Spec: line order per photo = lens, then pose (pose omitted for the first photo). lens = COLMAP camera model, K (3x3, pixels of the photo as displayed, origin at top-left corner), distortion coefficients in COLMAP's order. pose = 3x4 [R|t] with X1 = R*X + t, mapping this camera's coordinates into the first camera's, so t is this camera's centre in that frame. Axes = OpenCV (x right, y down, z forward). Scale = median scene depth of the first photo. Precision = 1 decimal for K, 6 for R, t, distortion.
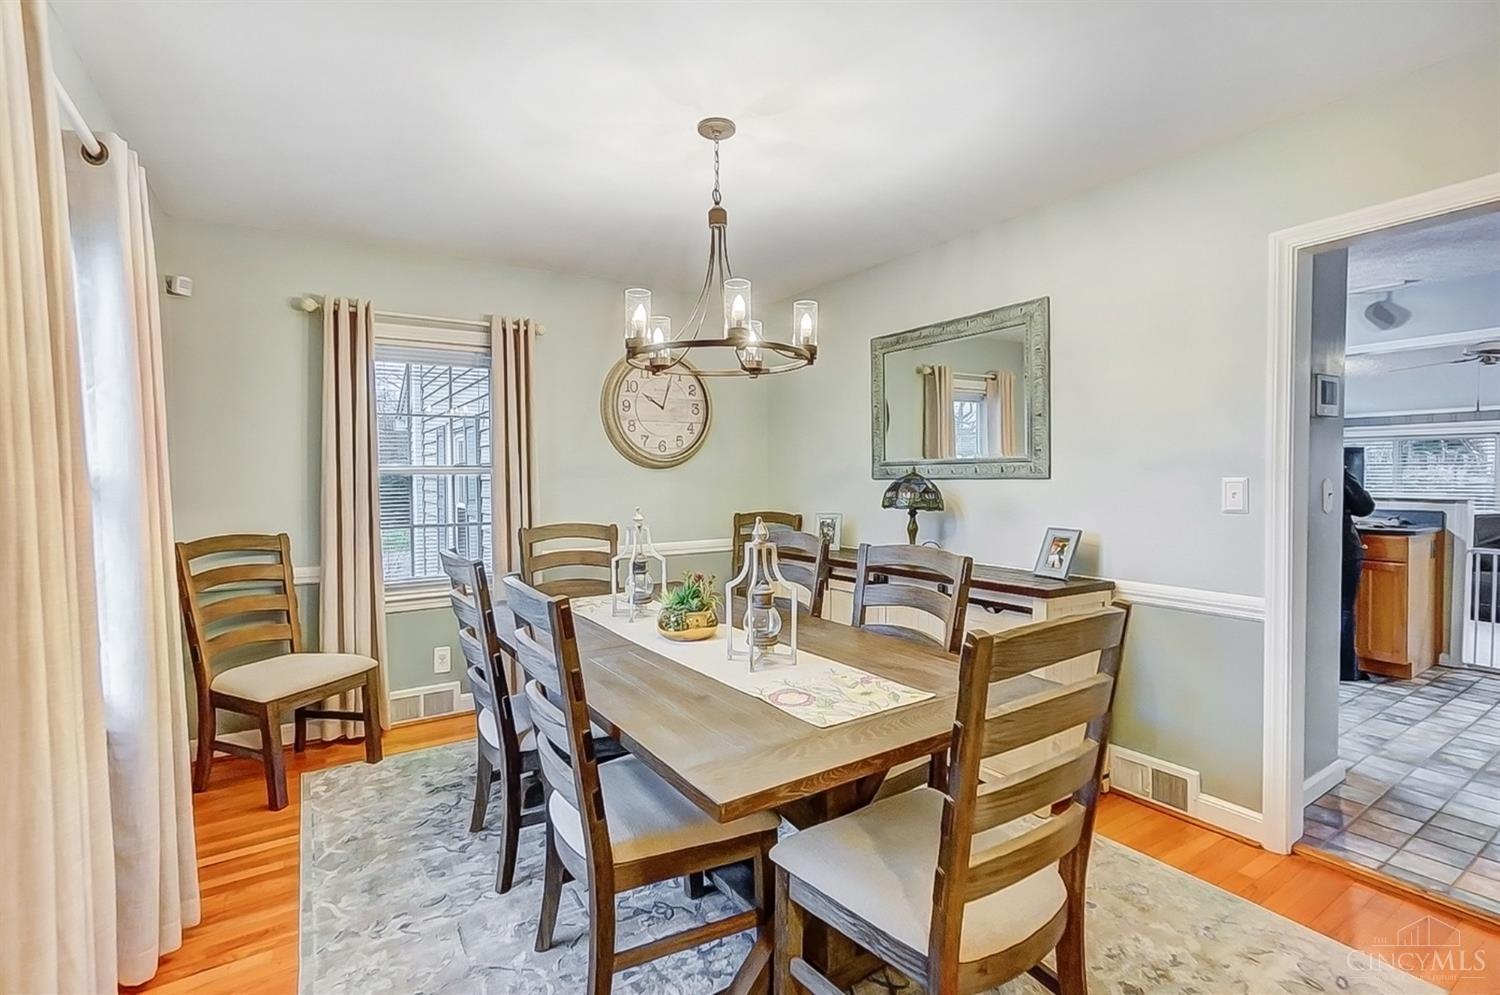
lens RADIAL K [[681.4, 0, 742.2], [0, 681.4, 498.1], [0, 0, 1]] dist [-0.004214, -0.000285]
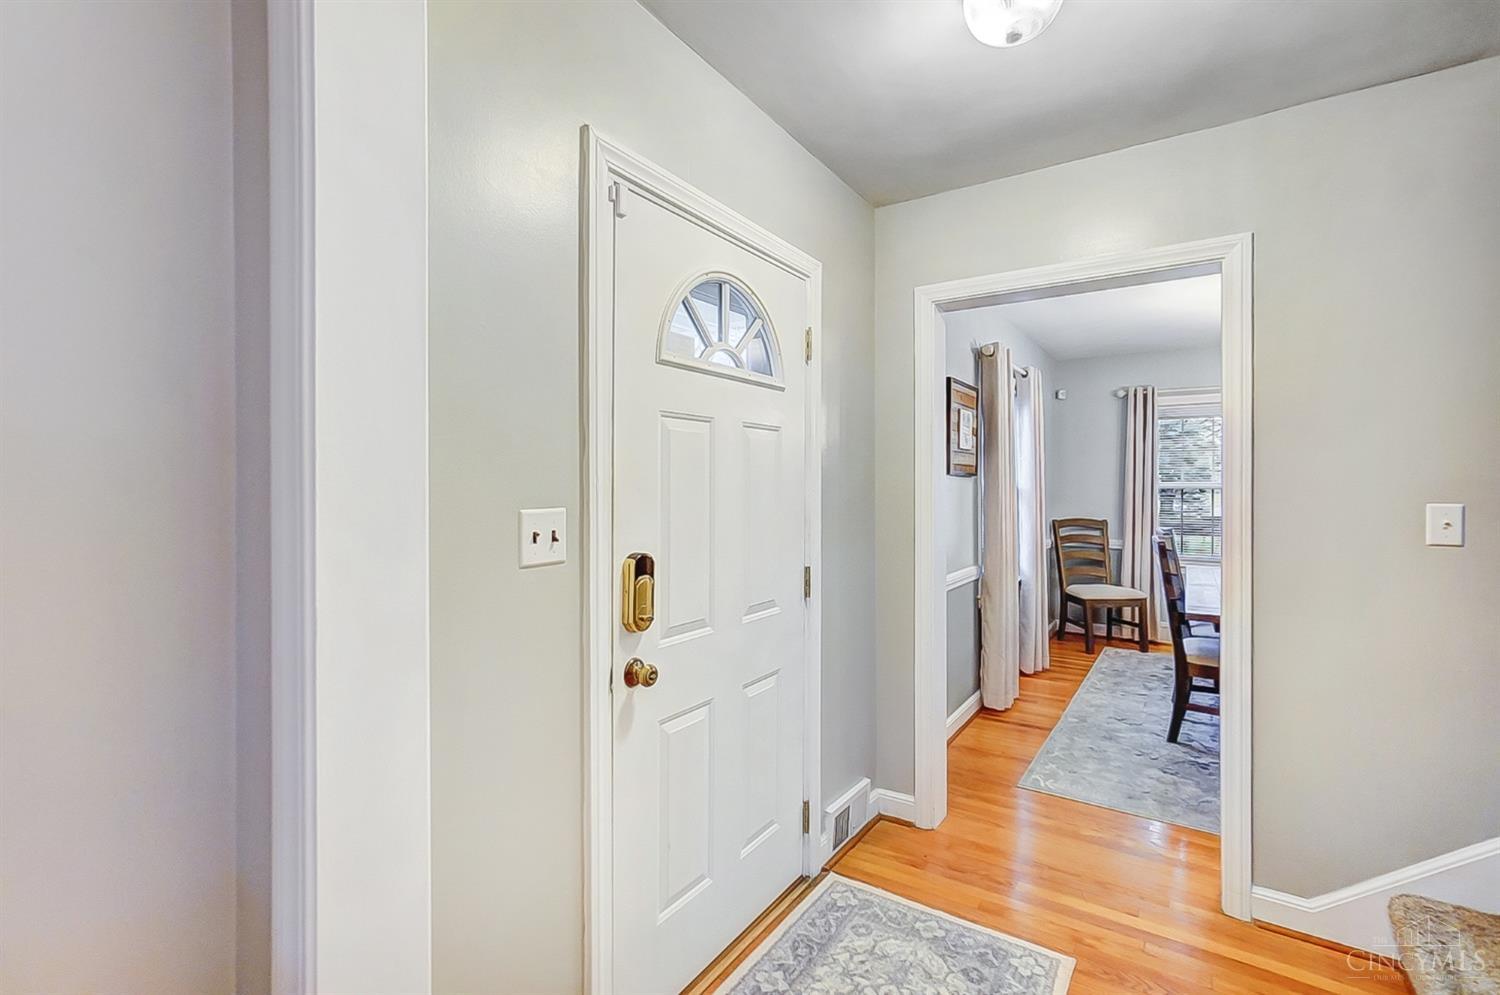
lens RADIAL K [[681.4, 0, 743.6], [0, 681.4, 490.2], [0, 0, 1]] dist [-0.004214, -0.000285]
pose [[0.391003, 0.014489, -0.920276, 0.656461], [-0.031973, 0.999486, 0.002152, 0.000389], [0.919834, 0.028583, 0.391265, -0.638903]]
